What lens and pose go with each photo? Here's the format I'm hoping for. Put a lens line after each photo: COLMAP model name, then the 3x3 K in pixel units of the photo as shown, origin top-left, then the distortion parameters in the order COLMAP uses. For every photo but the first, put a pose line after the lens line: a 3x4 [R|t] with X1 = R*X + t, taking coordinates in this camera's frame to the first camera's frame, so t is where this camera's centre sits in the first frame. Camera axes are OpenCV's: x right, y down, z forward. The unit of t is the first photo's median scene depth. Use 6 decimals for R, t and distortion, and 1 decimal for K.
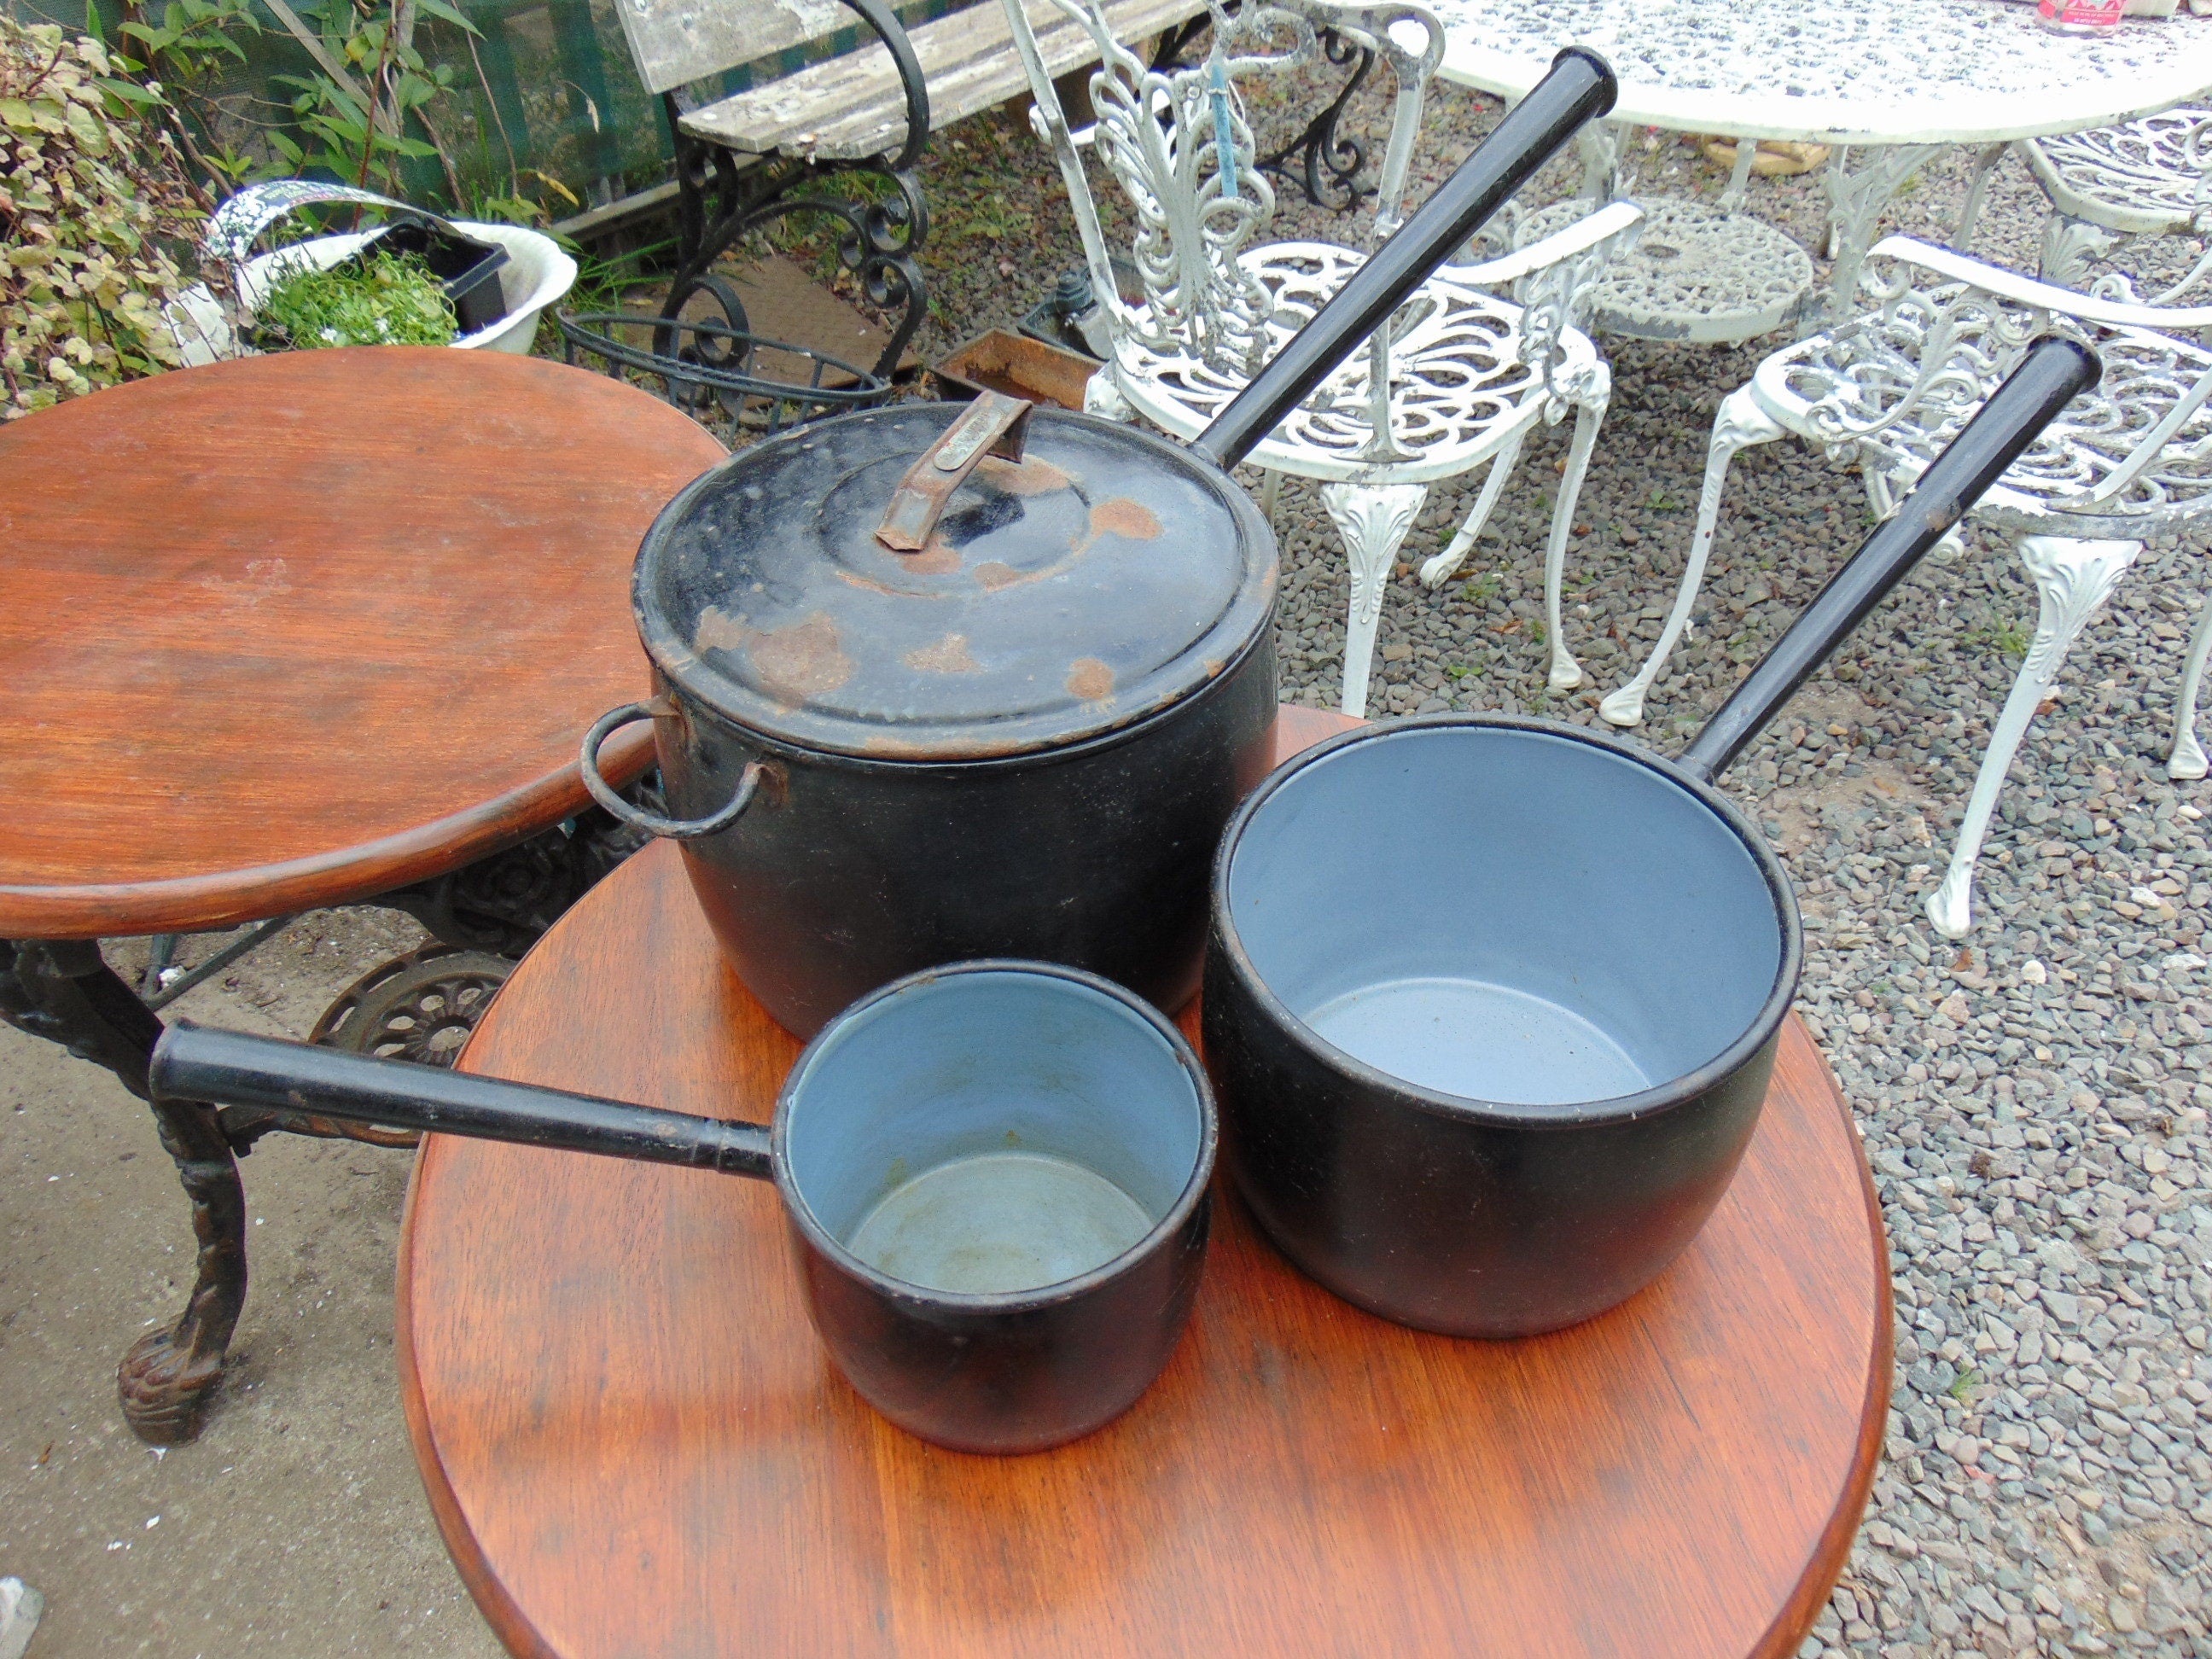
lens RADIAL K [[1677.9, 0, 1106.0], [0, 1677.9, 829.5], [0, 0, 1]] dist [-0.019992, 0.059808]
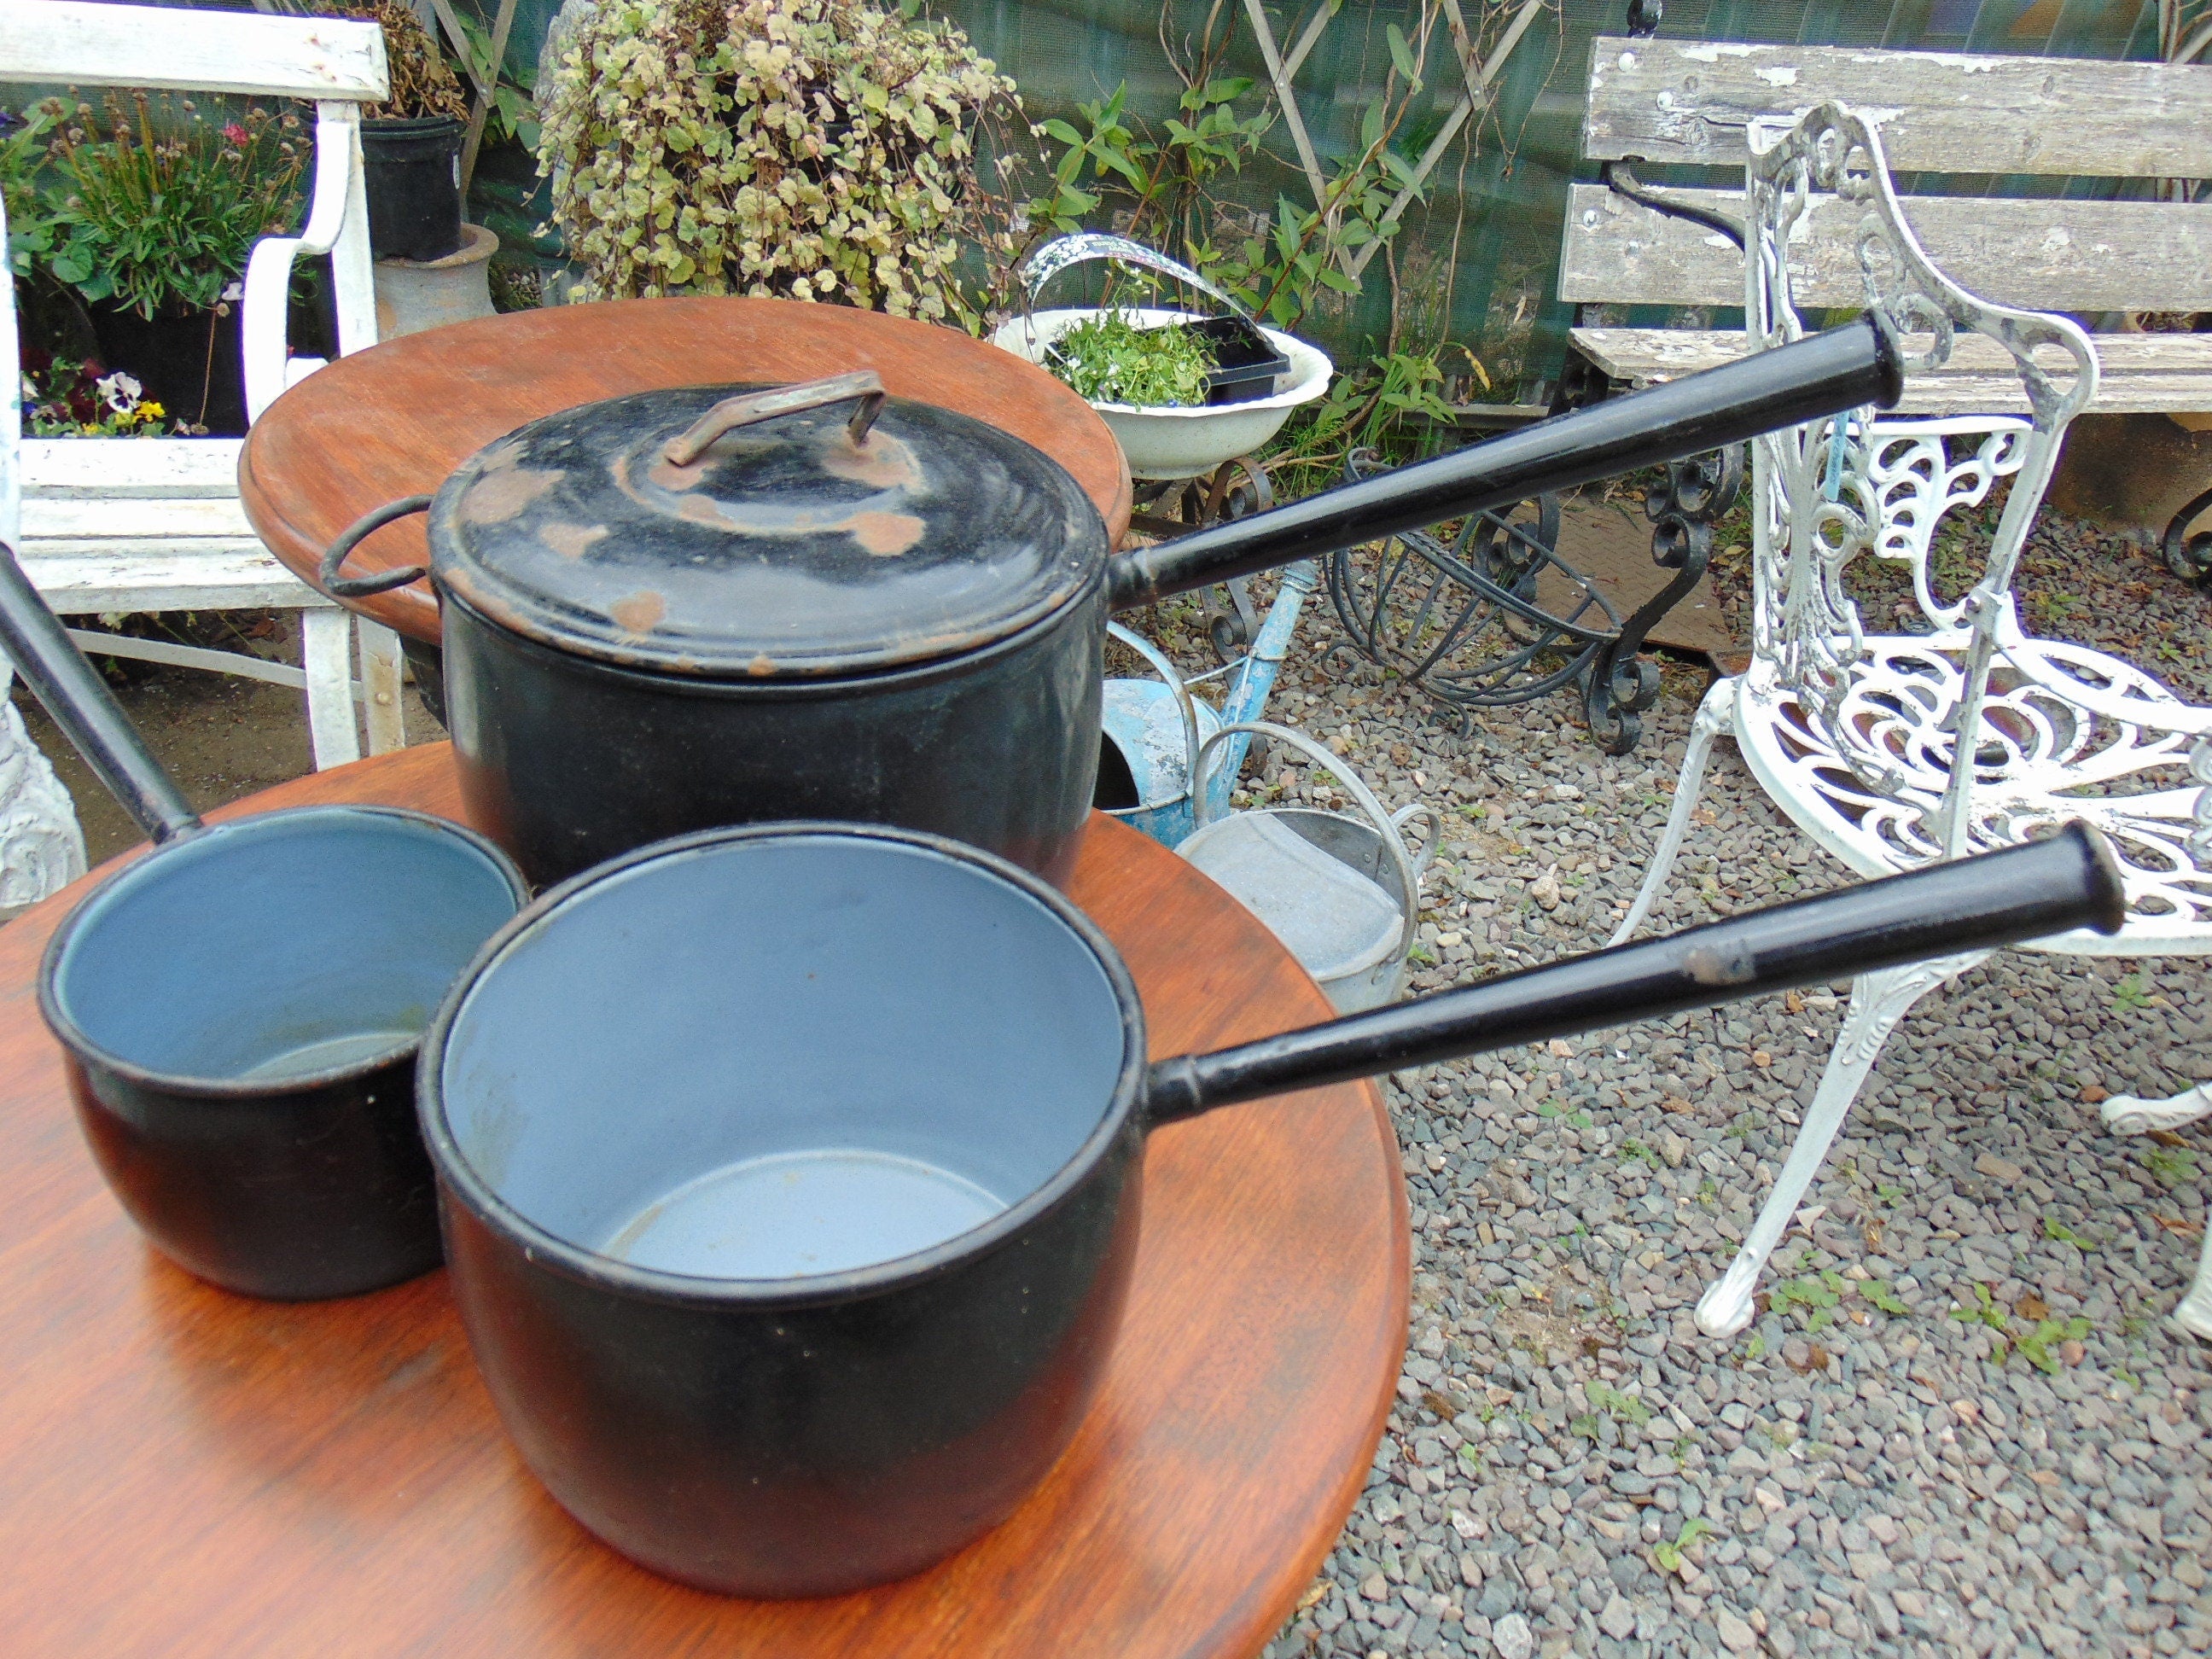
lens RADIAL K [[1683.1, 0, 1115.3], [0, 1683.1, 825.3], [0, 0, 1]] dist [0.005776, 0.045216]
pose [[0.731837, 0.437586, -0.522430, 0.222087], [-0.510432, 0.859902, 0.005222, -0.038758], [0.451524, 0.262843, 0.852666, 0.104051]]
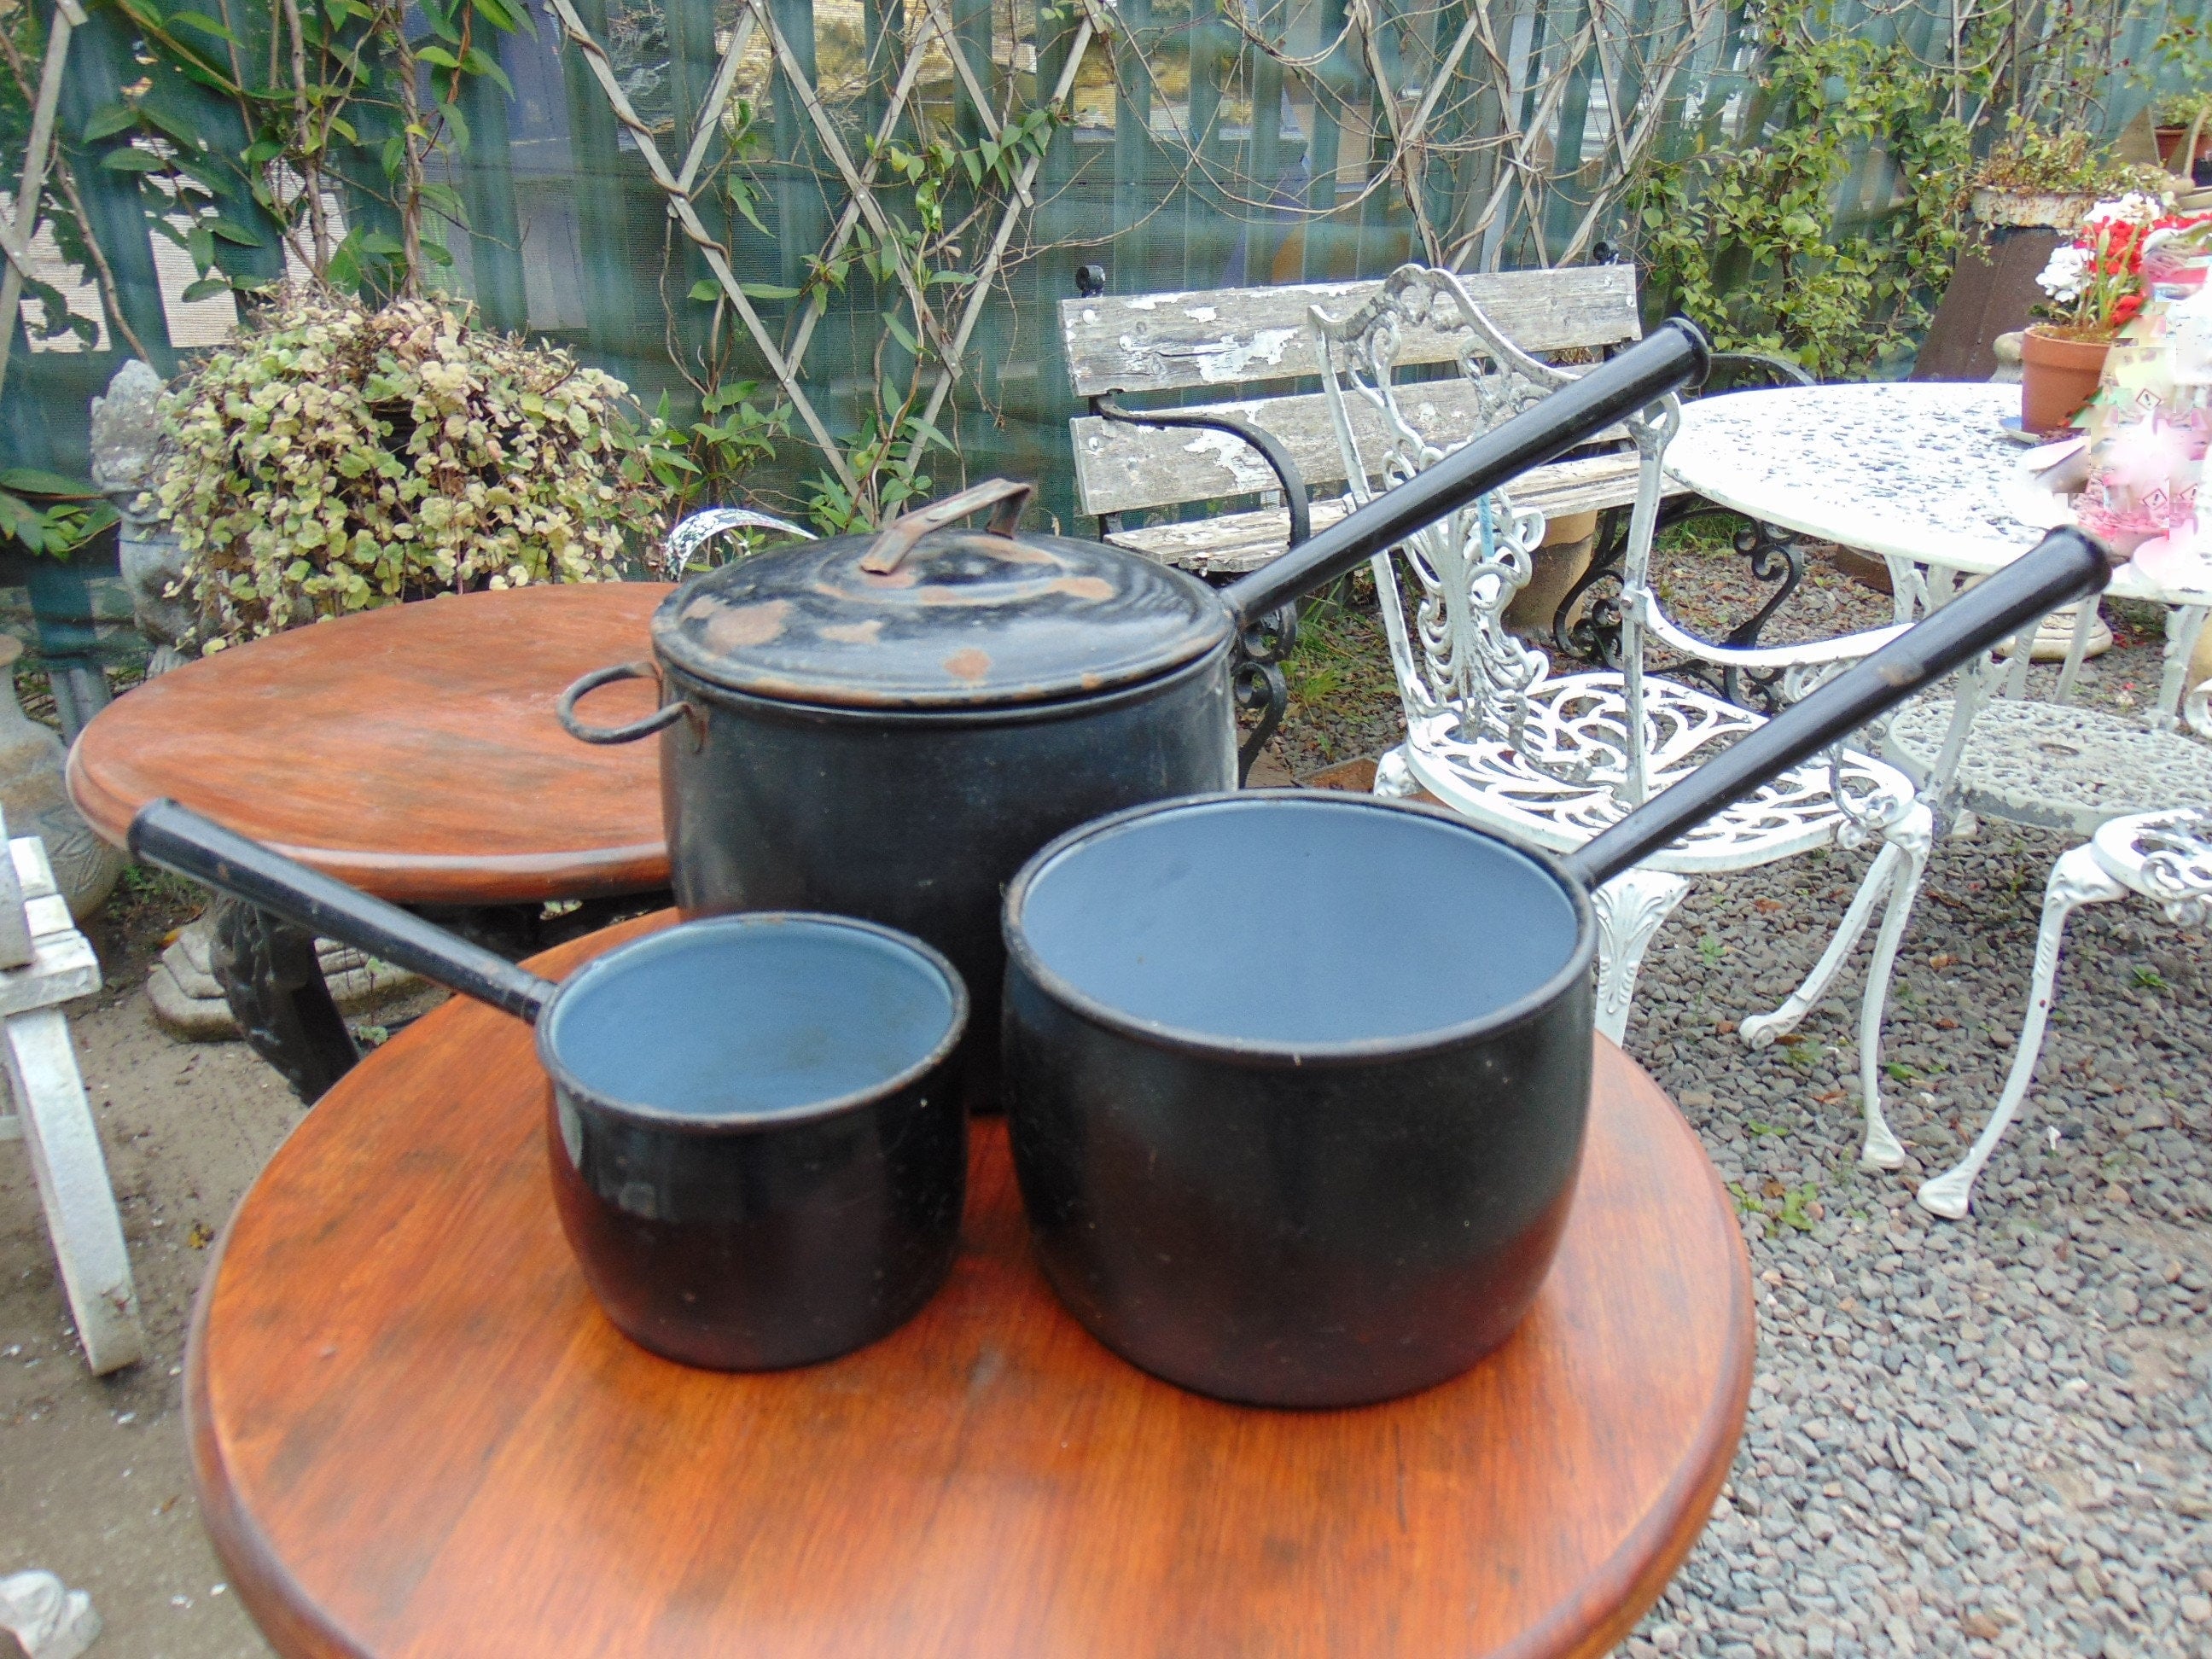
lens RADIAL K [[1687.2, 0, 1112.0], [0, 1687.2, 823.6], [0, 0, 1]] dist [-0.009312, 0.074299]
pose [[0.946044, 0.135448, -0.294371, 0.126142], [-0.221099, 0.933942, -0.280833, 0.089516], [0.236887, 0.330766, 0.913498, 0.015505]]
